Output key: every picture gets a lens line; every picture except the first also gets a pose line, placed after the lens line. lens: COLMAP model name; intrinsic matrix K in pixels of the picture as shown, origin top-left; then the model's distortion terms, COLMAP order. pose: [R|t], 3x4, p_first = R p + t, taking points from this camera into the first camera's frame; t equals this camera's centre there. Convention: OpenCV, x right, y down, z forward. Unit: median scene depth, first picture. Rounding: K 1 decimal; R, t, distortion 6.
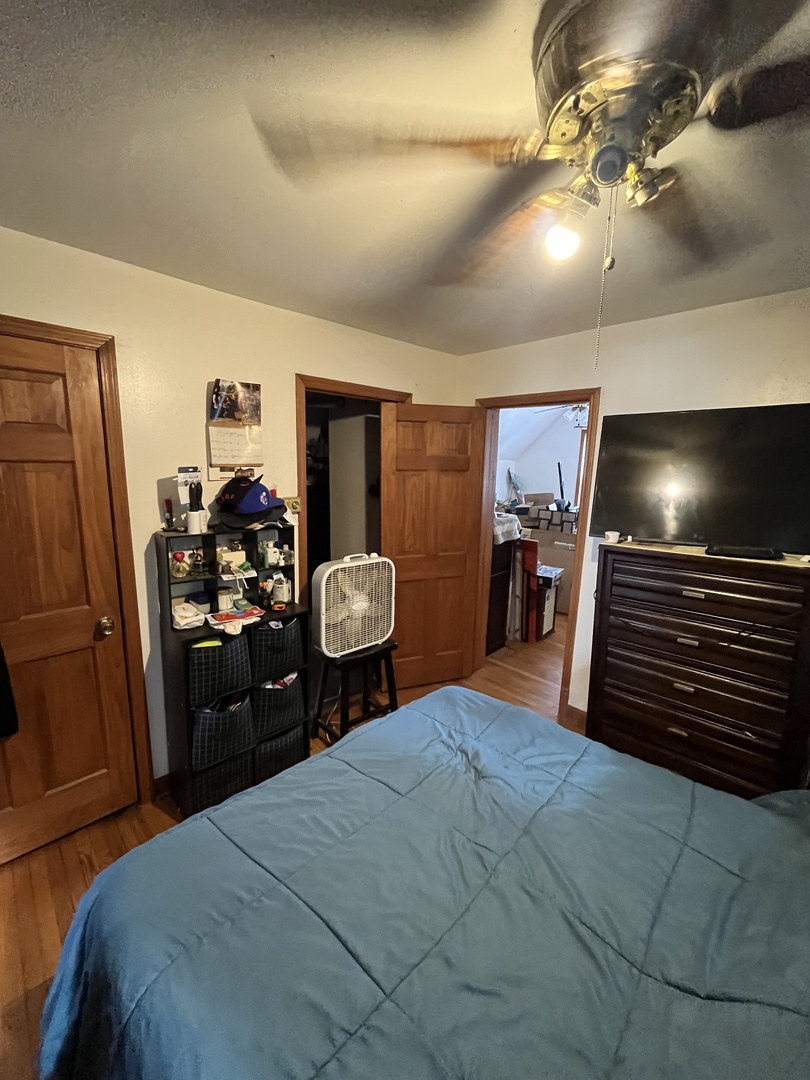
lens RADIAL K [[436.0, 0, 401.9], [0, 436.0, 535.1], [0, 0, 1]] dist [-0.003870, 0.000275]
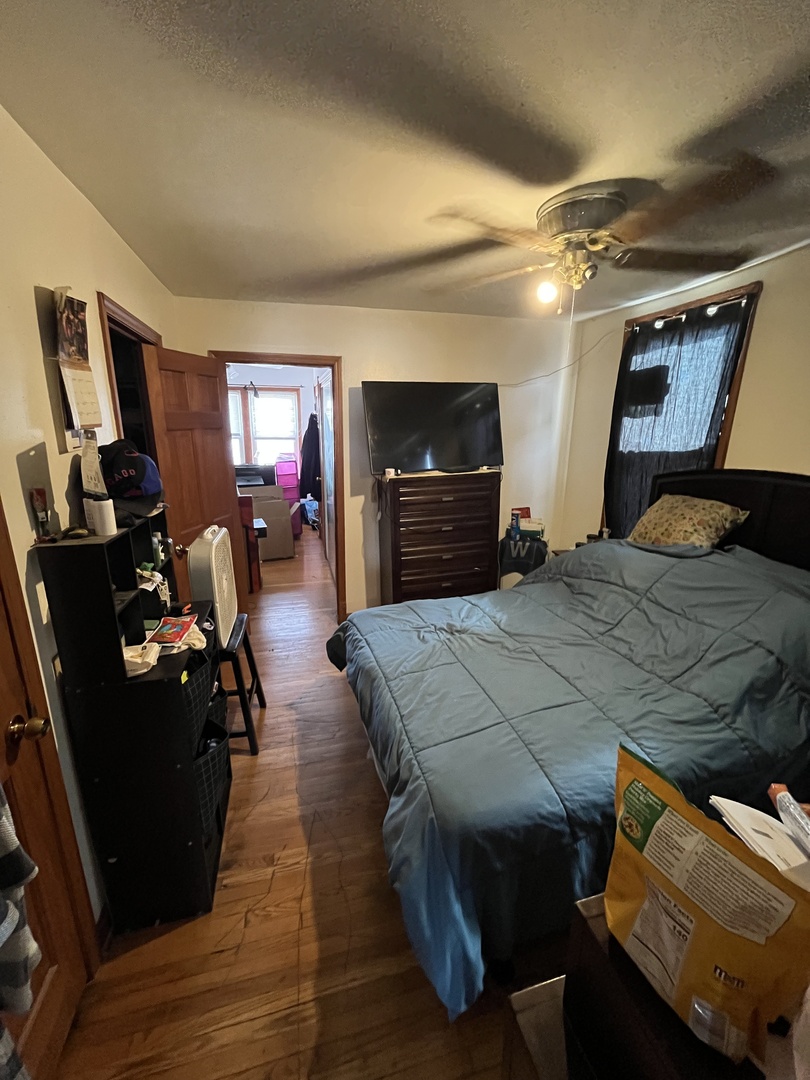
lens RADIAL K [[436.0, 0, 400.0], [0, 436.0, 537.4], [0, 0, 1]] dist [-0.003870, 0.000275]
pose [[0.494075, -0.236109, 0.836745, -0.599371], [0.152128, 0.971048, 0.184179, -0.038655], [-0.856006, 0.036294, 0.515690, 0.221027]]
